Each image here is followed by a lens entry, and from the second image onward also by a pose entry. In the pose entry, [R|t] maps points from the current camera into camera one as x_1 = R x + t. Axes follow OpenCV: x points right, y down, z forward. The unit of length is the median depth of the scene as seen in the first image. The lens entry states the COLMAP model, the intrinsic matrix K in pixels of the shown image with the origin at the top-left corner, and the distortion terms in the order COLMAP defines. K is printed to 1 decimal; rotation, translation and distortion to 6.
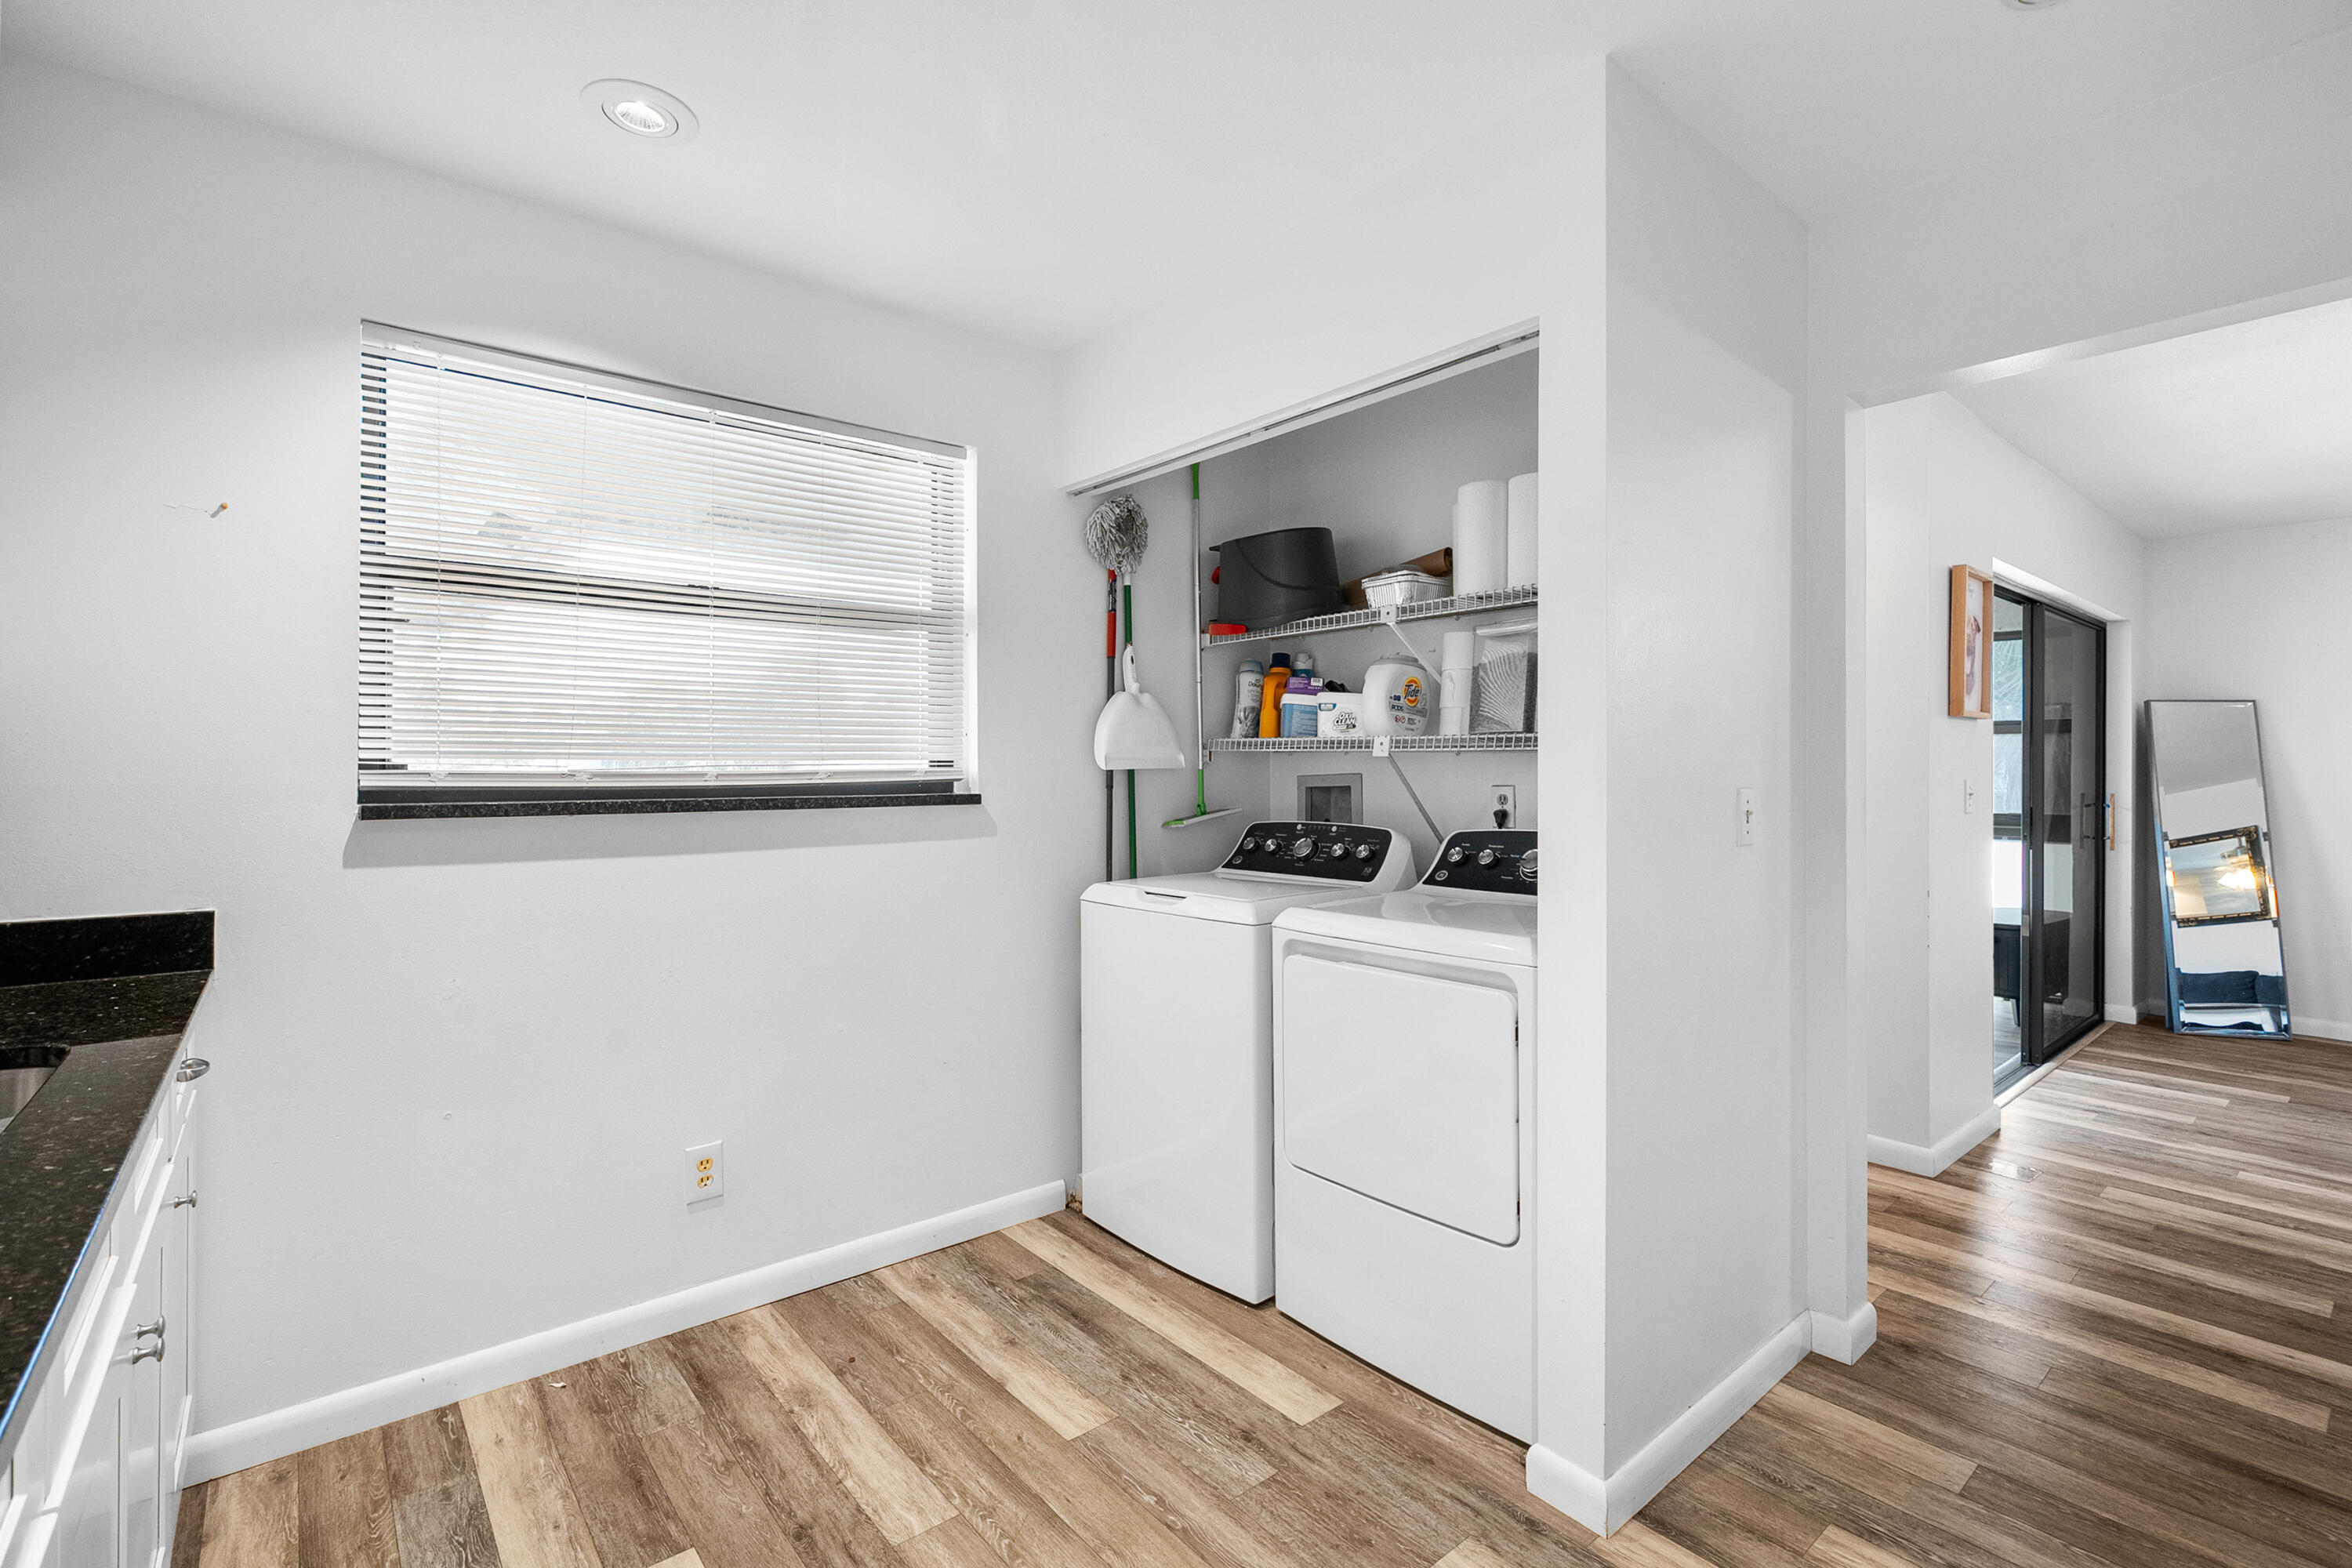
lens RADIAL K [[1067.0, 0, 1175.8], [0, 1067.0, 764.7], [0, 0, 1]] dist [-0.003923, 0.000121]
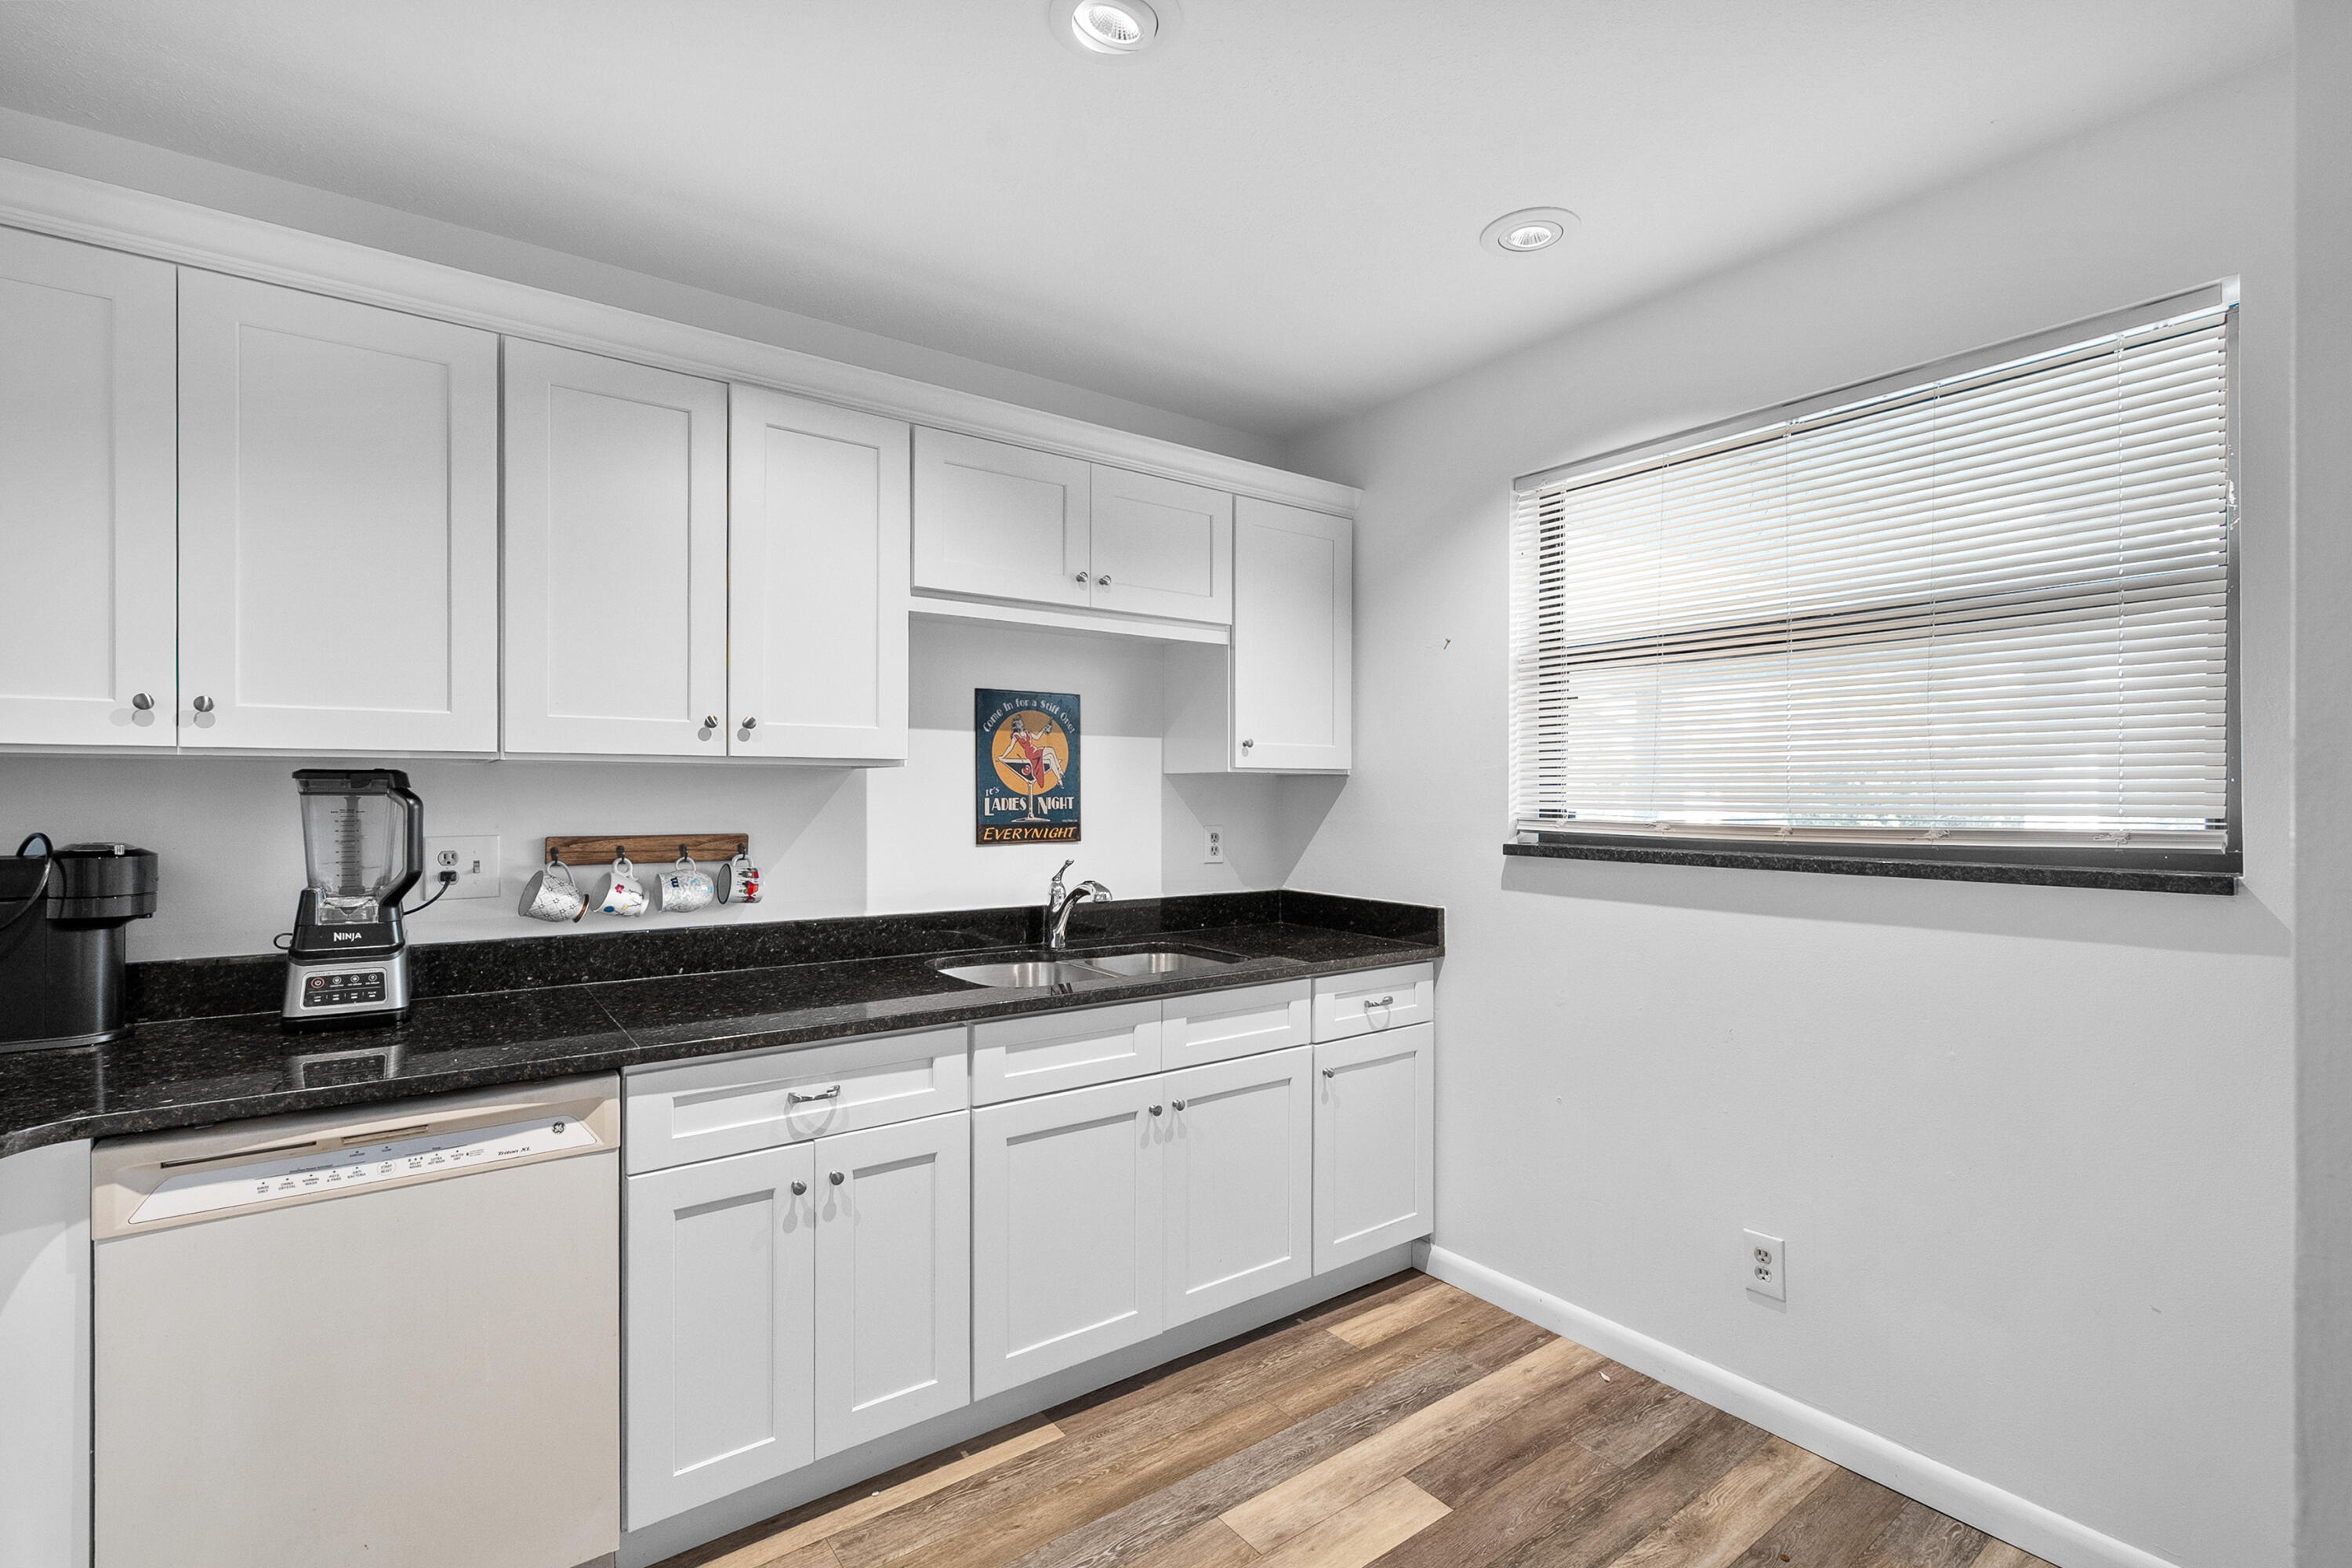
lens RADIAL K [[1067.0, 0, 1185.6], [0, 1067.0, 802.4], [0, 0, 1]] dist [-0.003923, 0.000121]
pose [[-0.055210, 0.007265, -0.998448, 0.540314], [-0.003721, 0.999965, 0.007482, -0.020301], [0.998468, 0.004128, -0.055181, 0.606534]]
